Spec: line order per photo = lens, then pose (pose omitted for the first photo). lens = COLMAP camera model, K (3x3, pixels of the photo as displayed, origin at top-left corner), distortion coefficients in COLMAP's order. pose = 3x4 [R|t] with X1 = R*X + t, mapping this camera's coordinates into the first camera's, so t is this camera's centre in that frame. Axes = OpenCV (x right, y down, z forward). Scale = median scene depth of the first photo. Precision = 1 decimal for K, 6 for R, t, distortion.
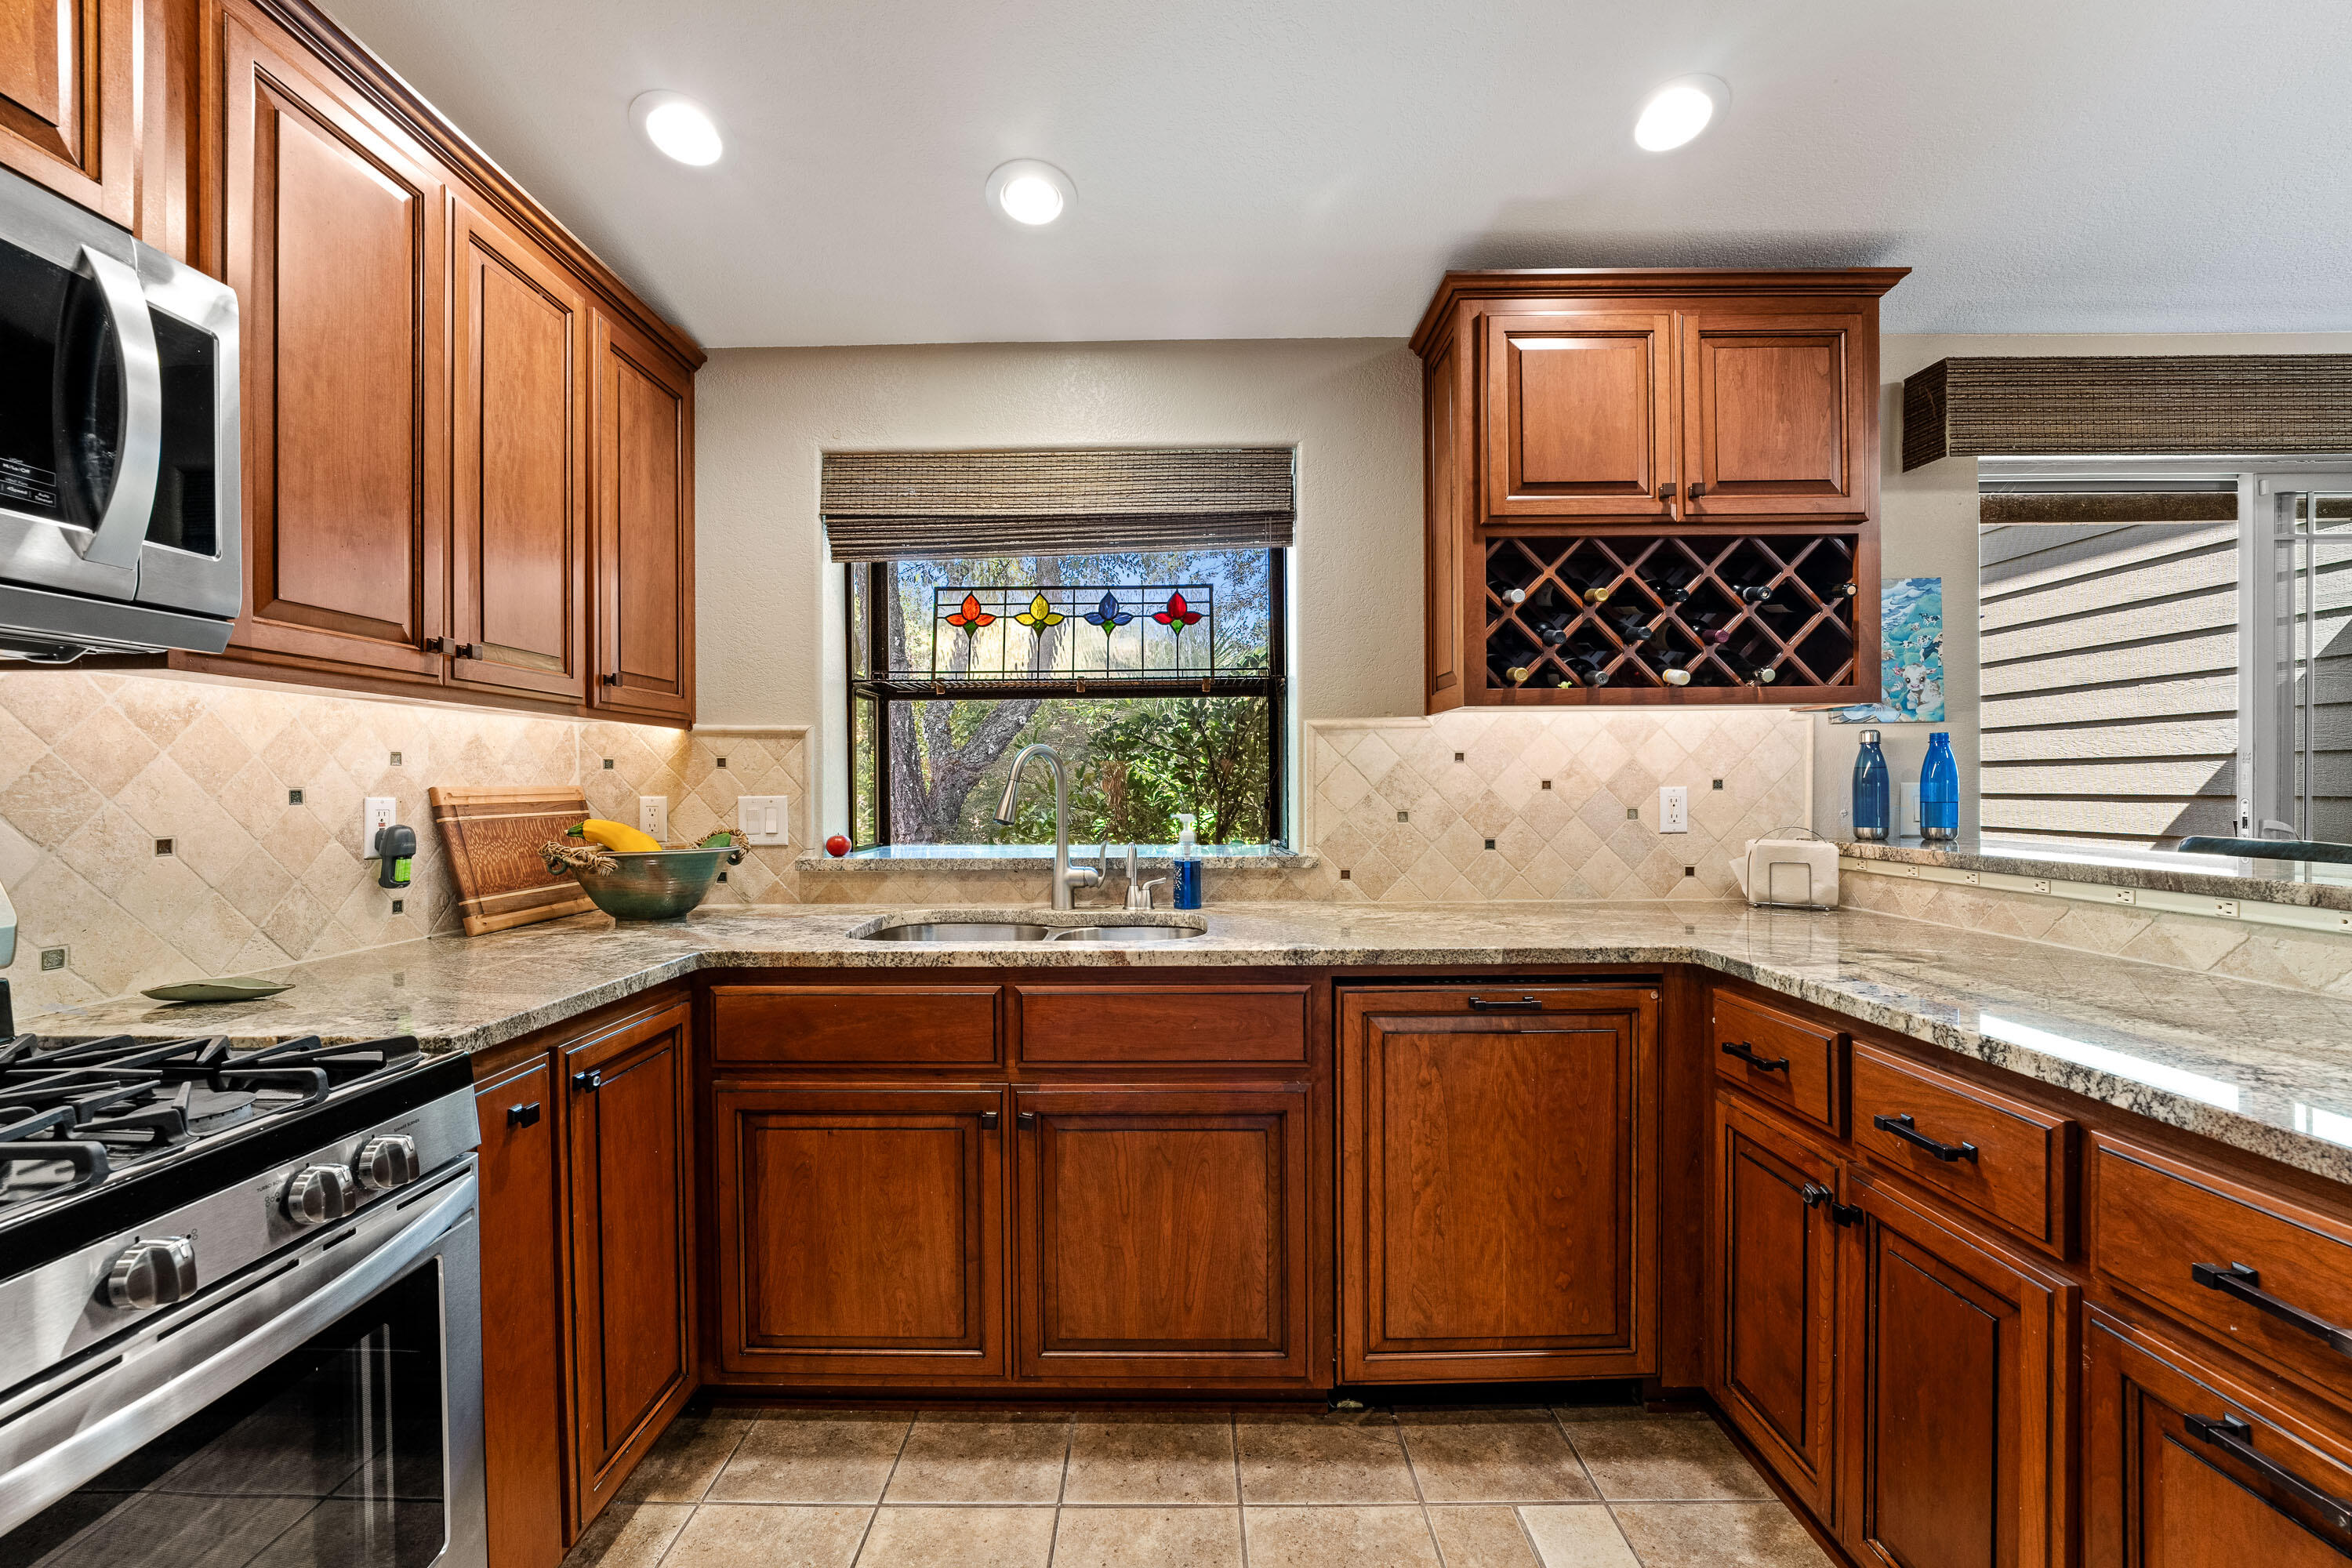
lens RADIAL K [[958.2, 0, 1175.5], [0, 958.2, 792.4], [0, 0, 1]] dist [-0.017955, 0.002975]
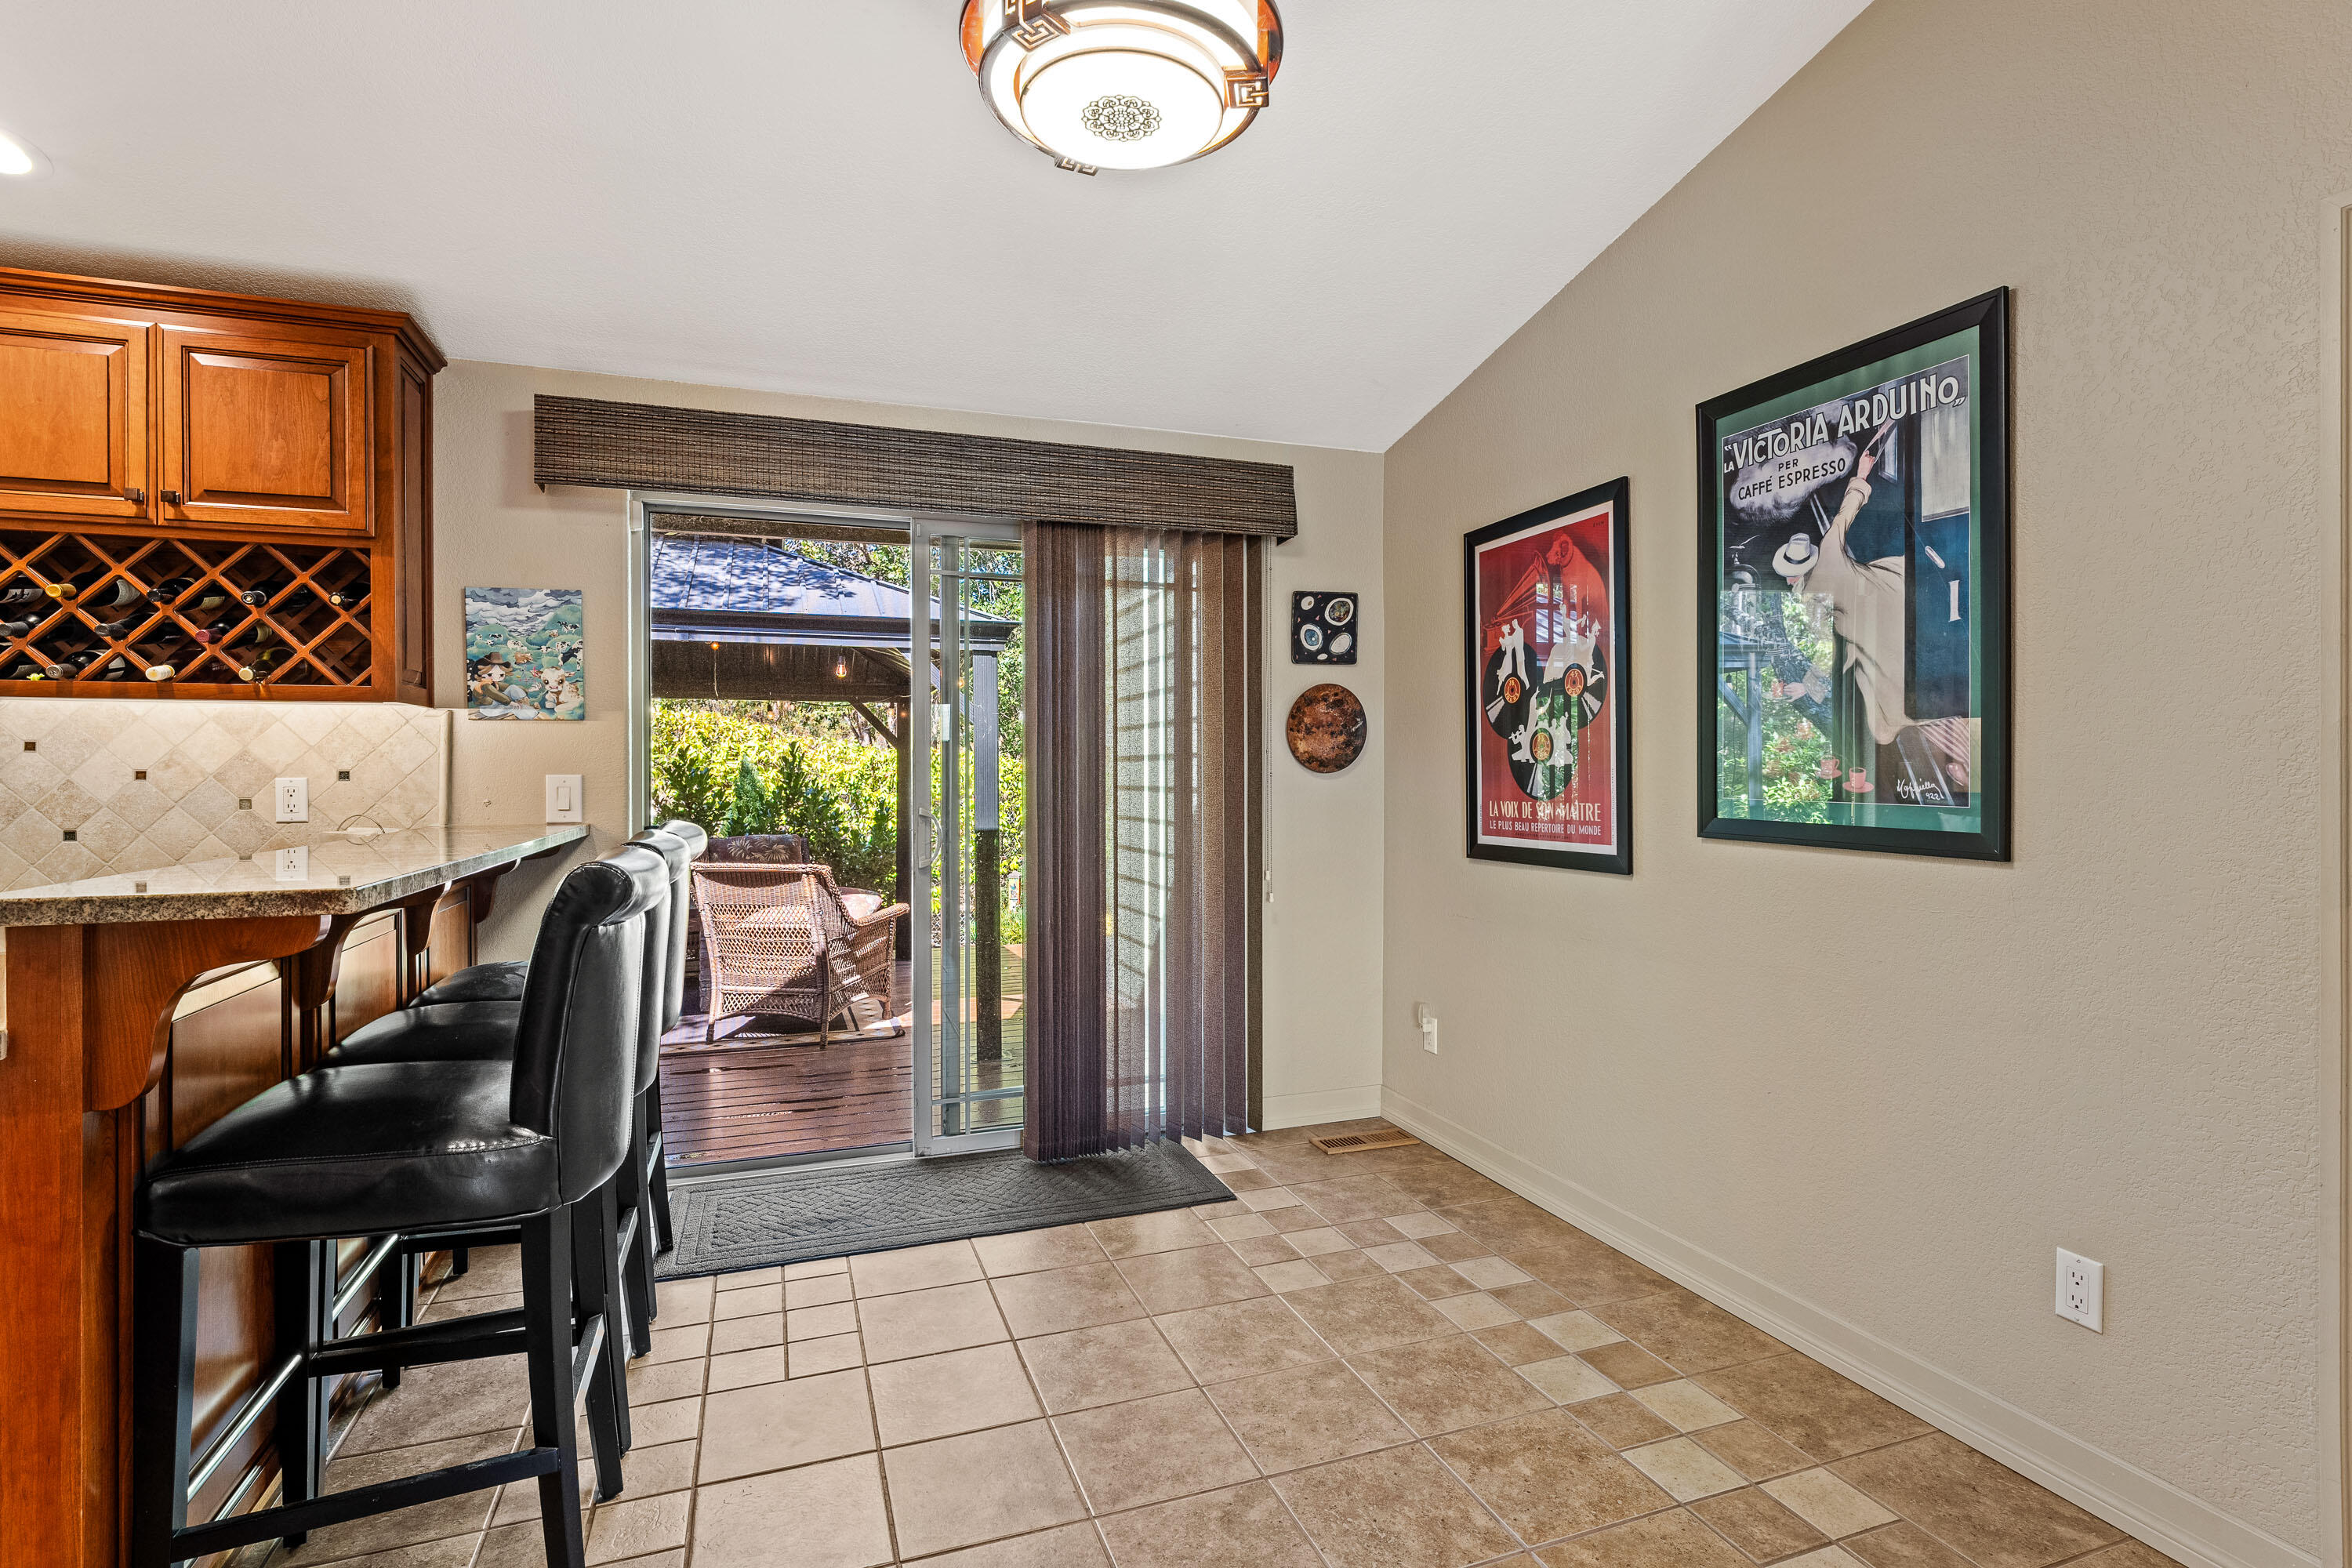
lens RADIAL K [[1101.2, 0, 1155.3], [0, 1101.2, 774.6], [0, 0, 1]] dist [-0.008957, 0.001733]
pose [[0.941056, 0.004559, 0.338220, 1.135667], [-0.002390, 0.999974, -0.006828, -0.003736], [-0.338243, 0.005617, 0.941042, -0.495066]]
